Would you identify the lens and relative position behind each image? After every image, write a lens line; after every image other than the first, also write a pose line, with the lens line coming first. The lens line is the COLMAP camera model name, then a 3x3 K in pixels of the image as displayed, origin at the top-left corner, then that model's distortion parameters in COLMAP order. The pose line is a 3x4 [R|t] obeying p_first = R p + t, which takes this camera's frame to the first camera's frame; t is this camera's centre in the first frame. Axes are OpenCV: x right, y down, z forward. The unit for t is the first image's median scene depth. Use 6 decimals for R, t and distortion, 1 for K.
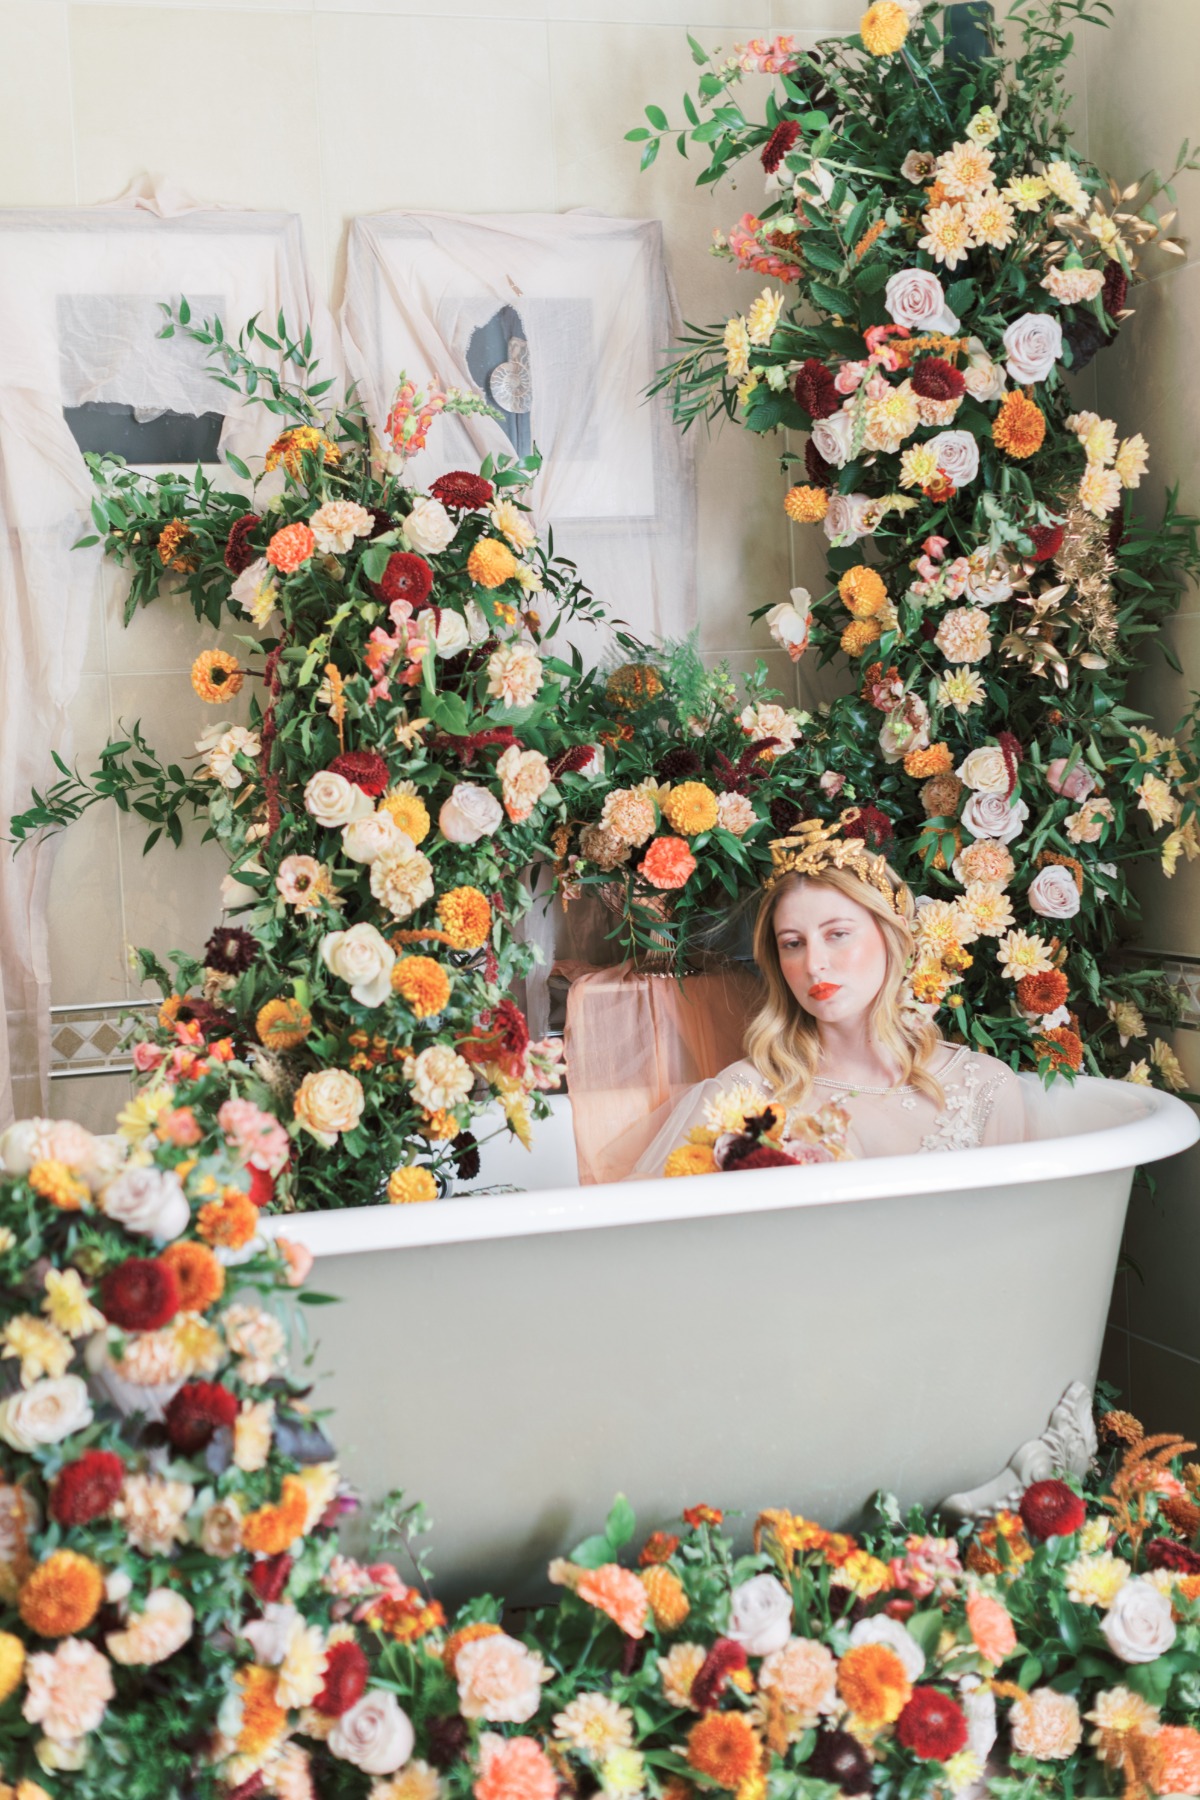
lens RADIAL K [[2621.2, 0, 591.0], [0, 2621.2, 901.2], [0, 0, 1]] dist [0.034757, -0.024518]
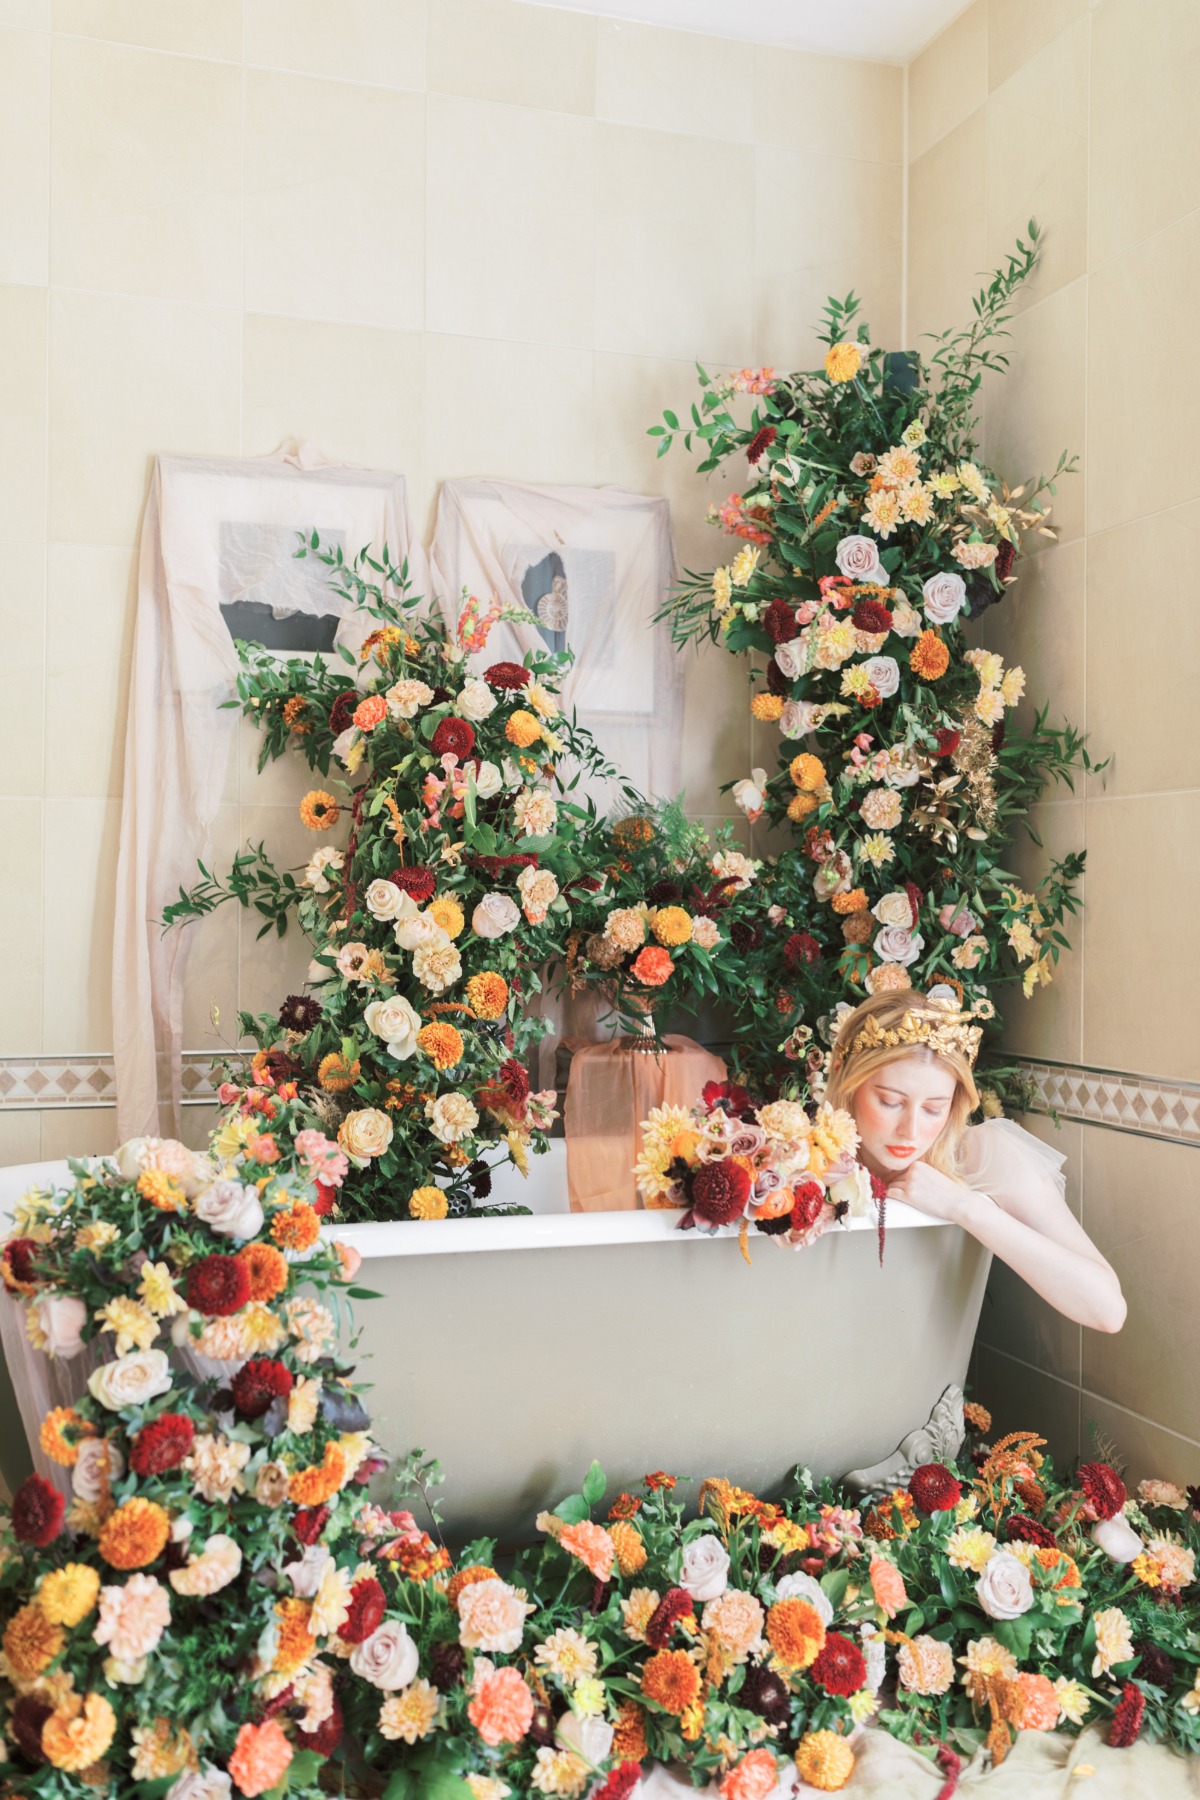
lens RADIAL K [[1708.8, 0, 596.8], [0, 1708.8, 908.0], [0, 0, 1]] dist [0.008050, 0.000566]
pose [[0.998431, 0.054838, 0.011289, -0.010095], [-0.054071, 0.996753, -0.059659, 0.009043], [-0.014523, 0.058955, 0.998155, 0.138409]]
